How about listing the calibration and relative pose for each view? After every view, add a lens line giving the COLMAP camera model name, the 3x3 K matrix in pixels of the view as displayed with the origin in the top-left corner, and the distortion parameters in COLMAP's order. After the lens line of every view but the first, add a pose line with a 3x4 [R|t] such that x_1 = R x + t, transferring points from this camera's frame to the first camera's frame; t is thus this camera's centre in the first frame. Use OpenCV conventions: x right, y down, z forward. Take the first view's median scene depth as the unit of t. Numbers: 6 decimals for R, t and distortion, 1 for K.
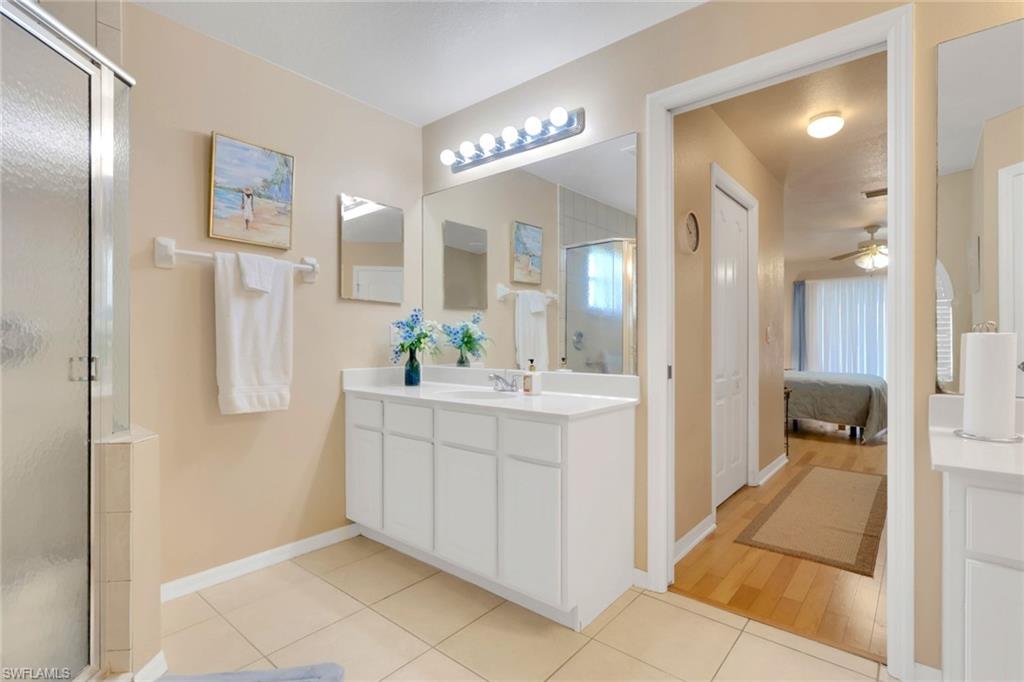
lens RADIAL K [[483.1, 0, 513.1], [0, 483.1, 340.6], [0, 0, 1]] dist [0.000077, 0.000757]
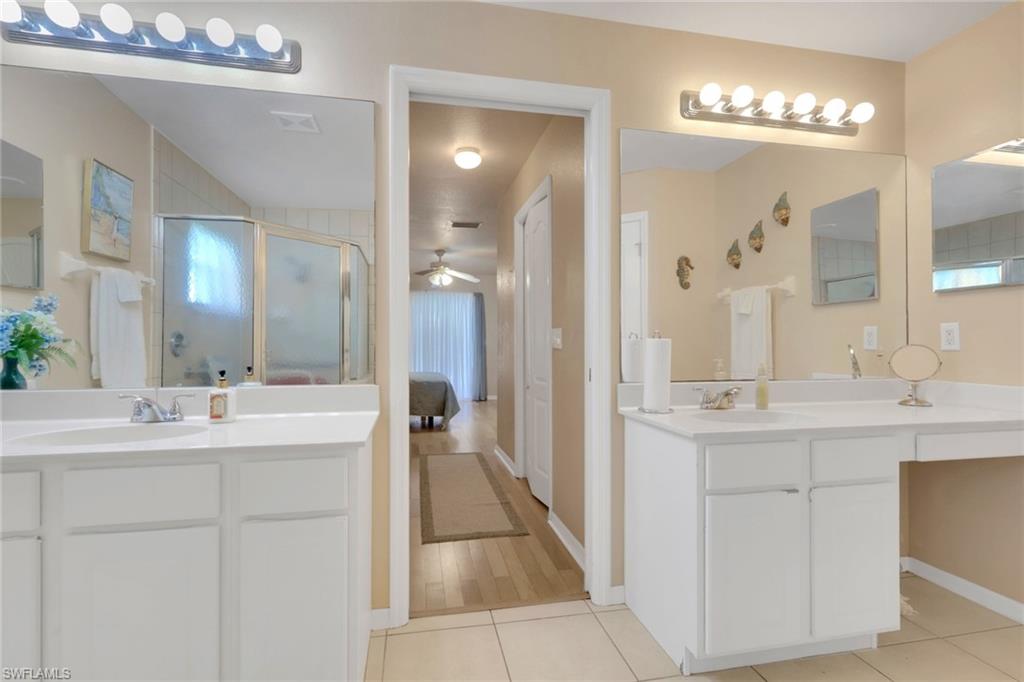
lens RADIAL K [[483.1, 0, 512.8], [0, 483.1, 342.5], [0, 0, 1]] dist [0.000077, 0.000757]
pose [[0.622273, 0.004778, 0.782786, -0.156479], [-0.001349, 0.999986, -0.005031, 0.001087], [-0.782799, 0.002074, 0.622271, 0.161211]]
